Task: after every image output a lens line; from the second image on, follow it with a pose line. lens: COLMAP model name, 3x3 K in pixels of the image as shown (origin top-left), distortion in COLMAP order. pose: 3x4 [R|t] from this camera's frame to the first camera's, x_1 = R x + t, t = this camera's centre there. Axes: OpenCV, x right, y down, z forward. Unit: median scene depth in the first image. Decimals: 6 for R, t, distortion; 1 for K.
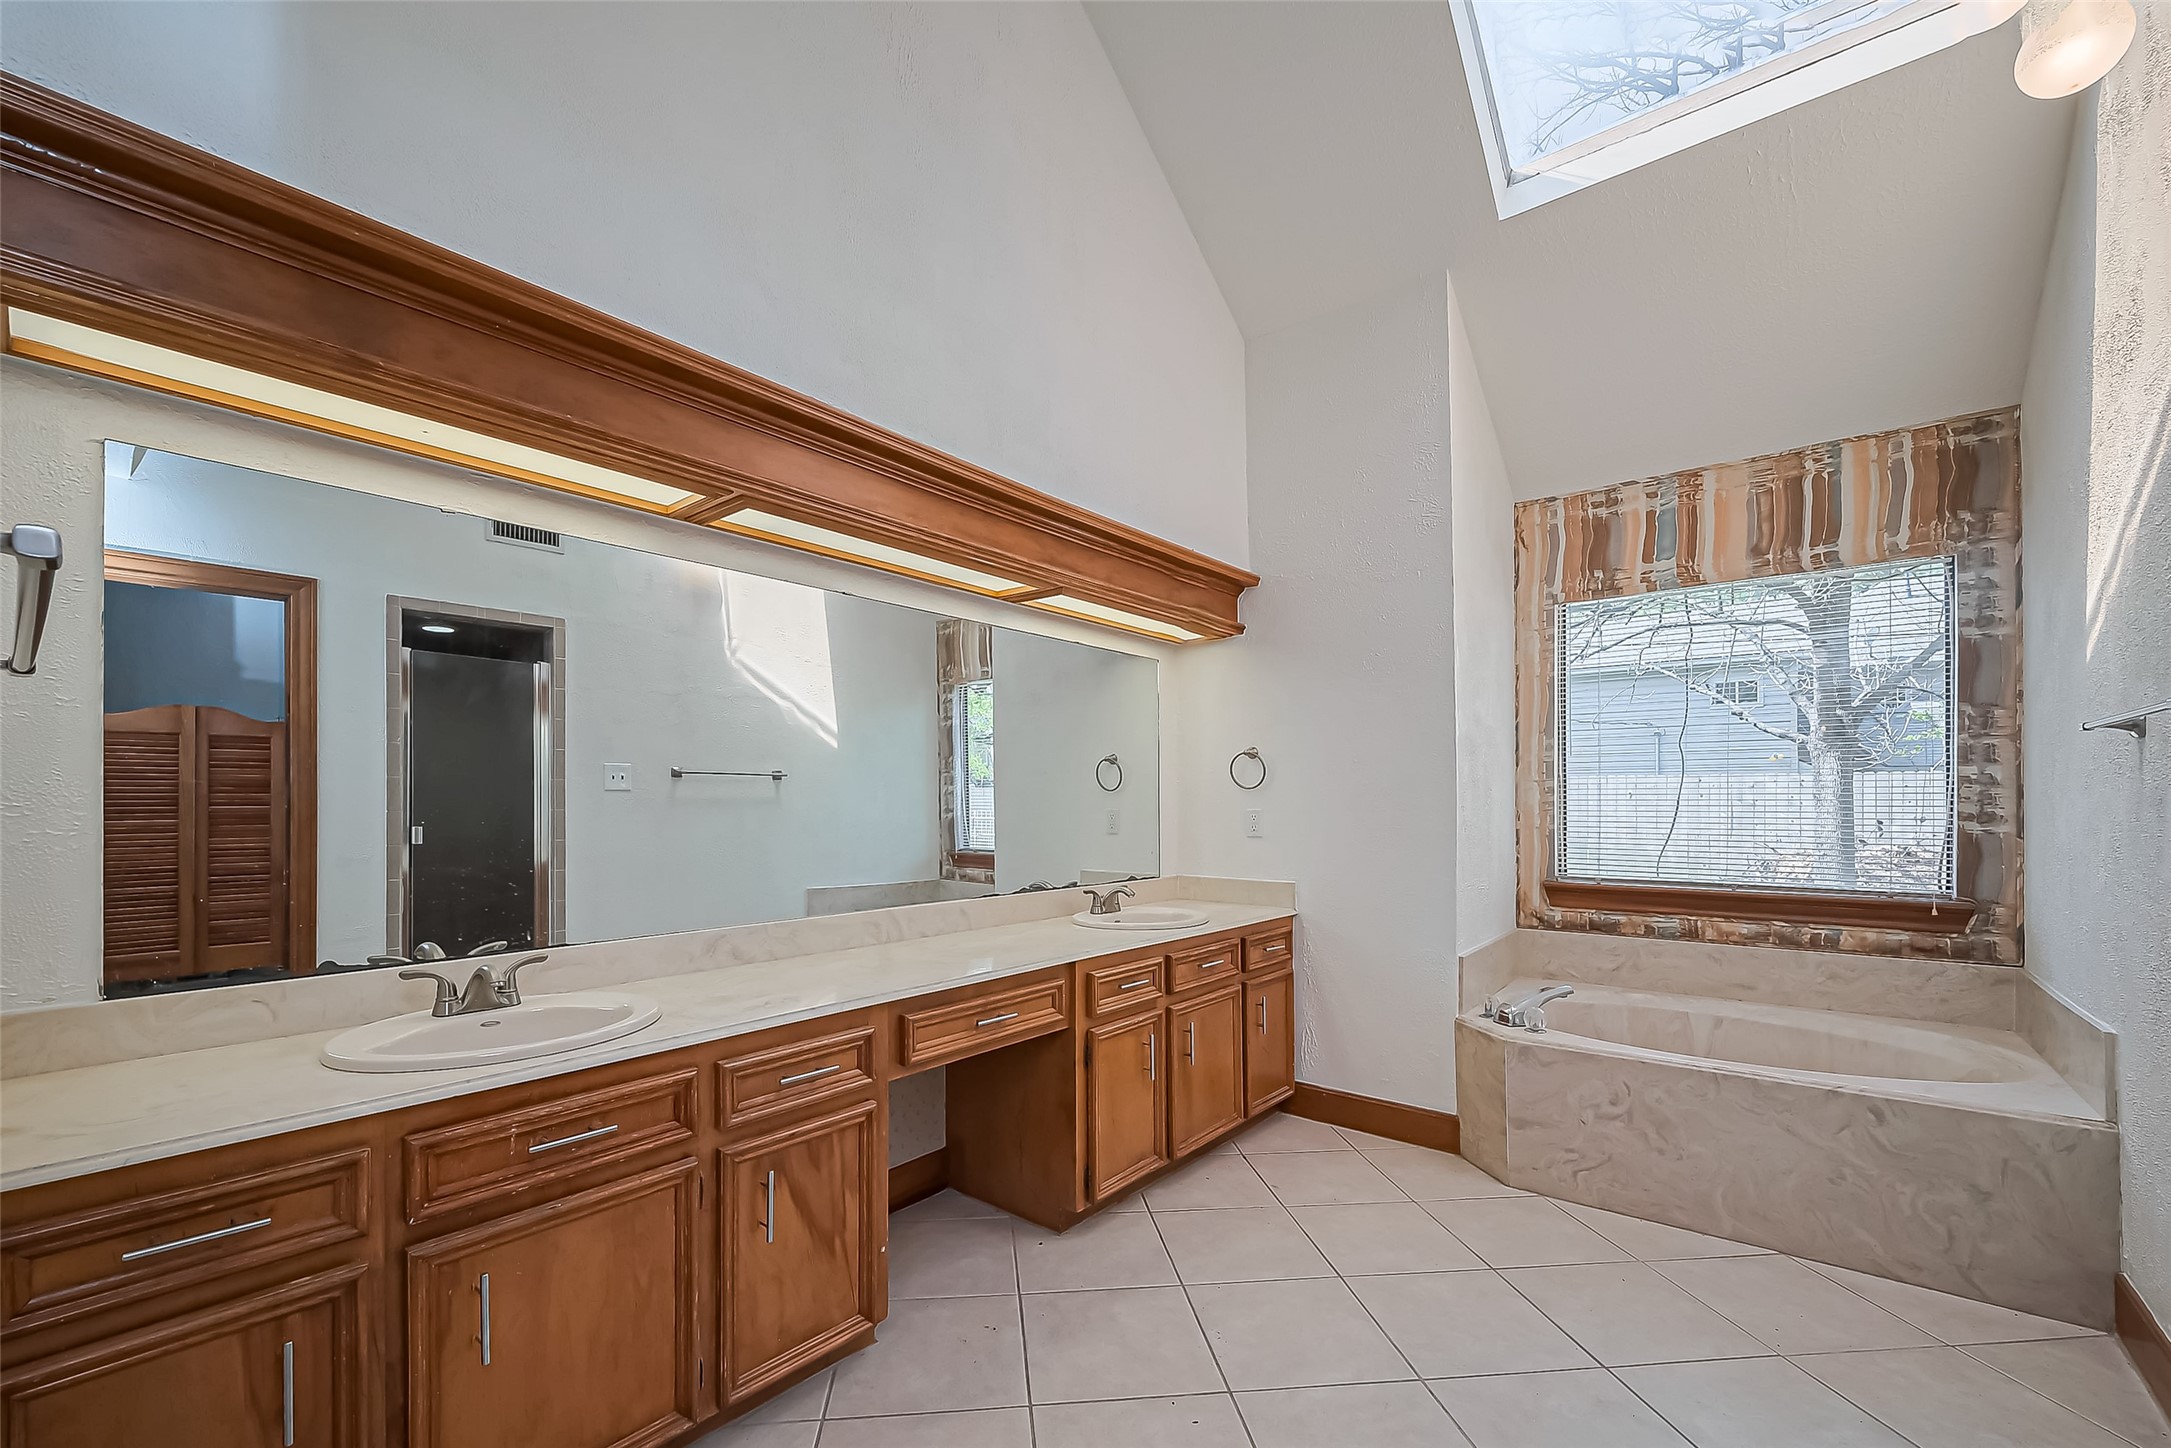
lens RADIAL K [[860.2, 0, 1070.7], [0, 860.2, 797.0], [0, 0, 1]] dist [-0.002391, -0.000357]
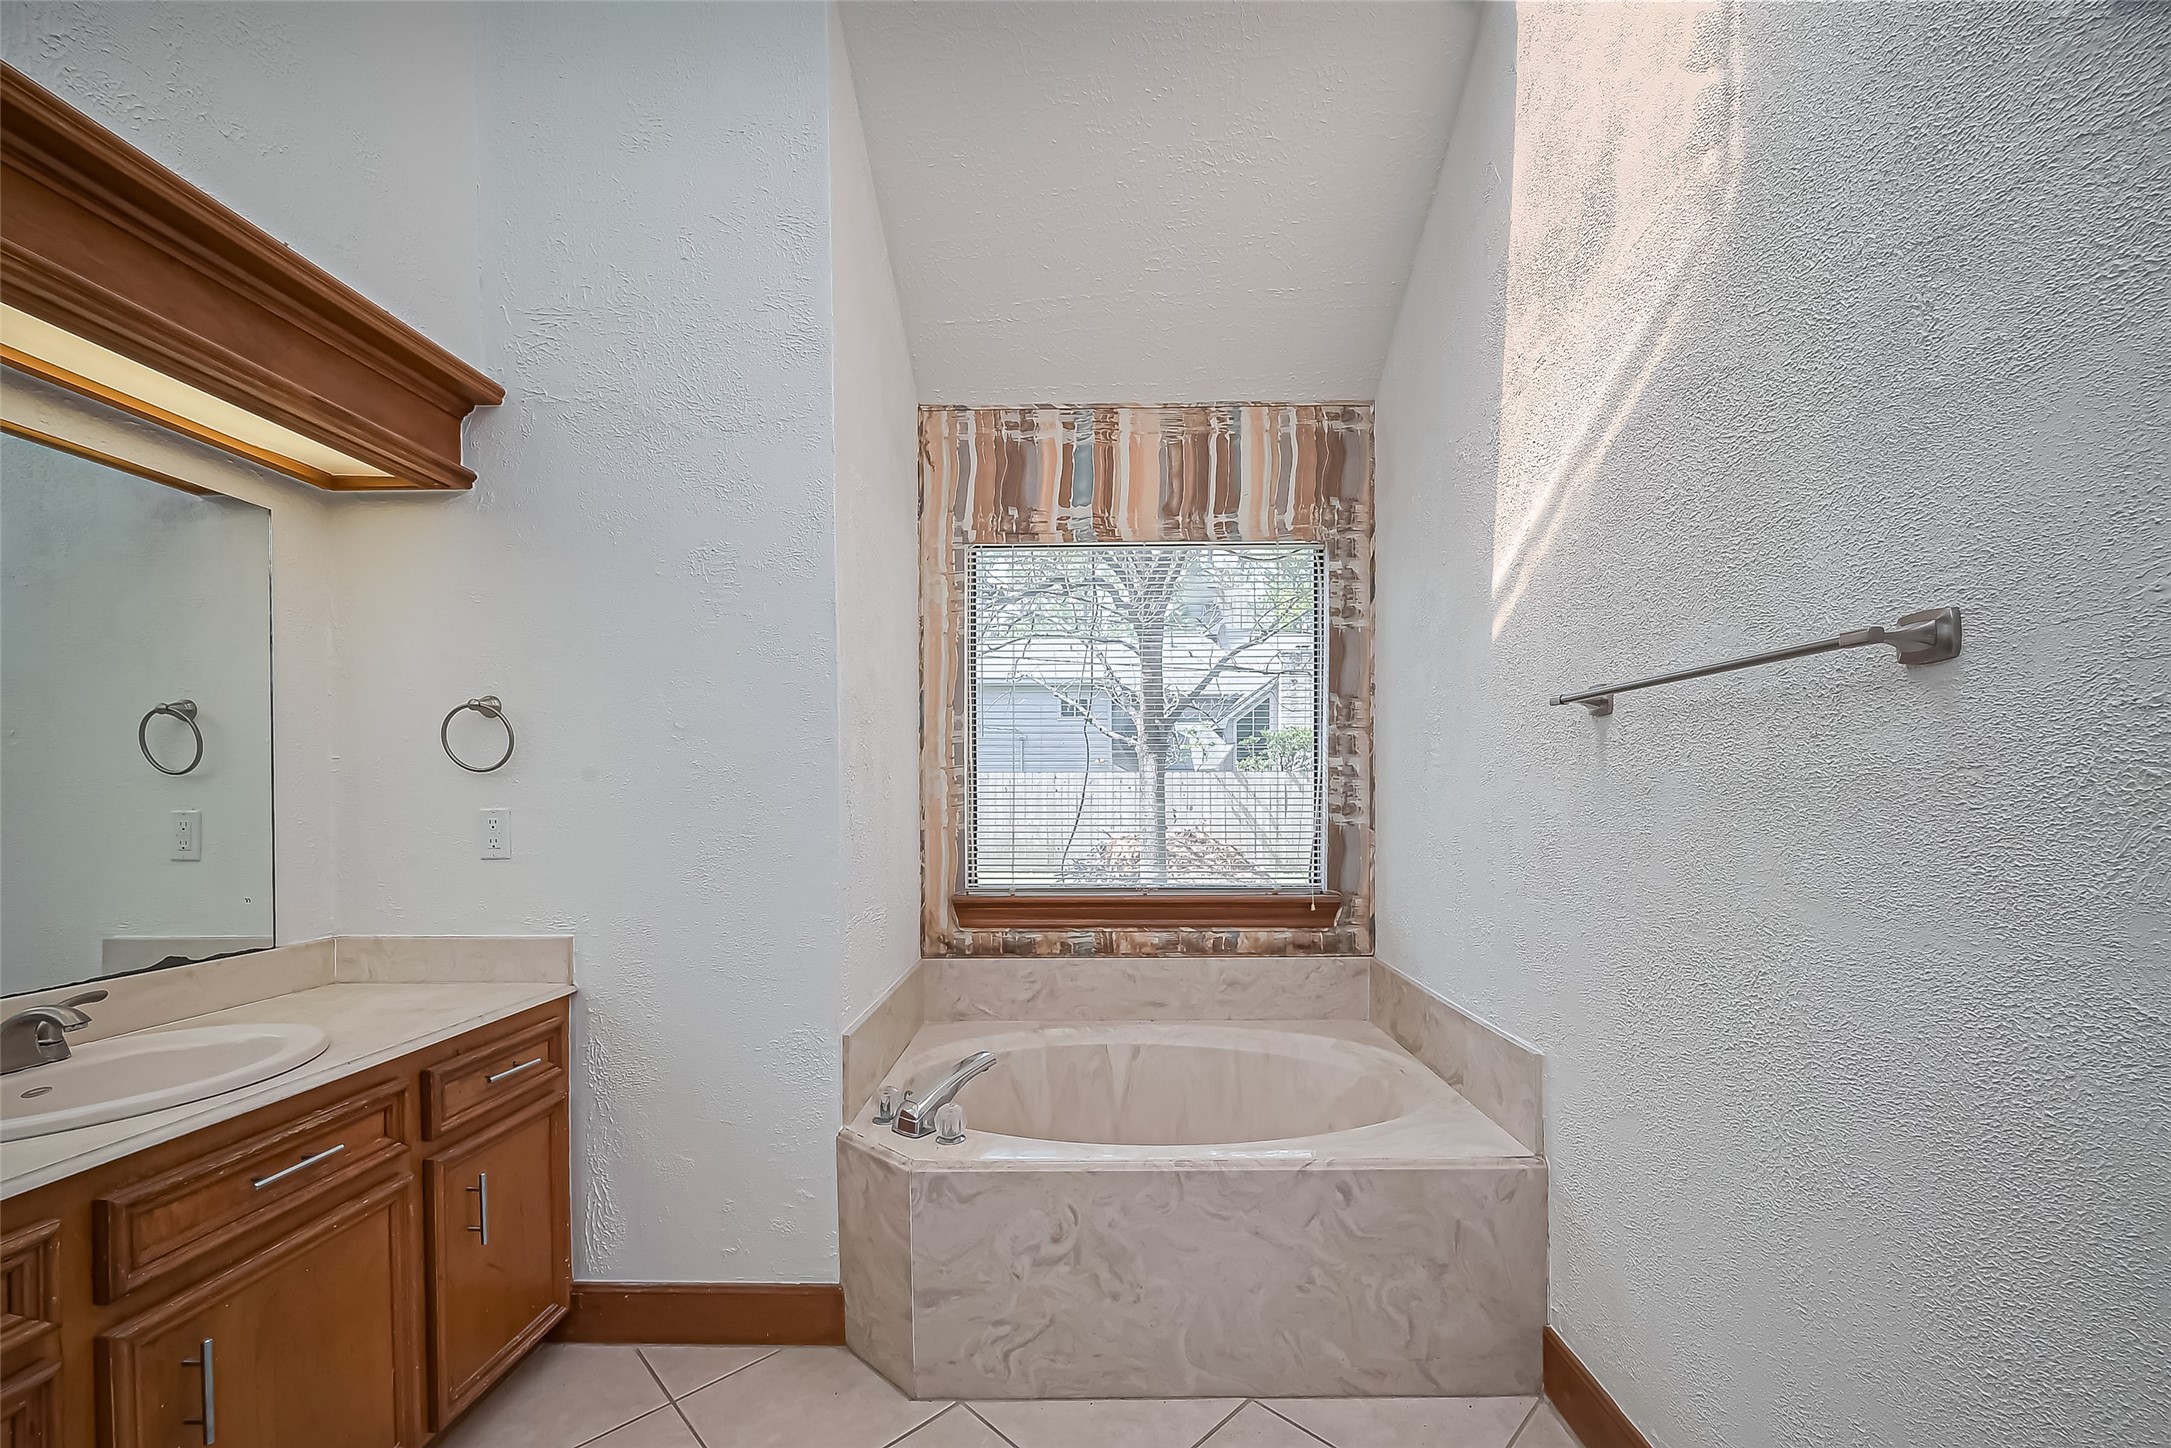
lens RADIAL K [[860.2, 0, 1092.7], [0, 860.2, 796.7], [0, 0, 1]] dist [-0.002391, -0.000357]
pose [[0.775111, -0.003723, 0.631814, 0.189921], [-0.000899, 0.999975, 0.006995, 0.002310], [-0.631824, -0.005990, 0.775089, 0.383489]]
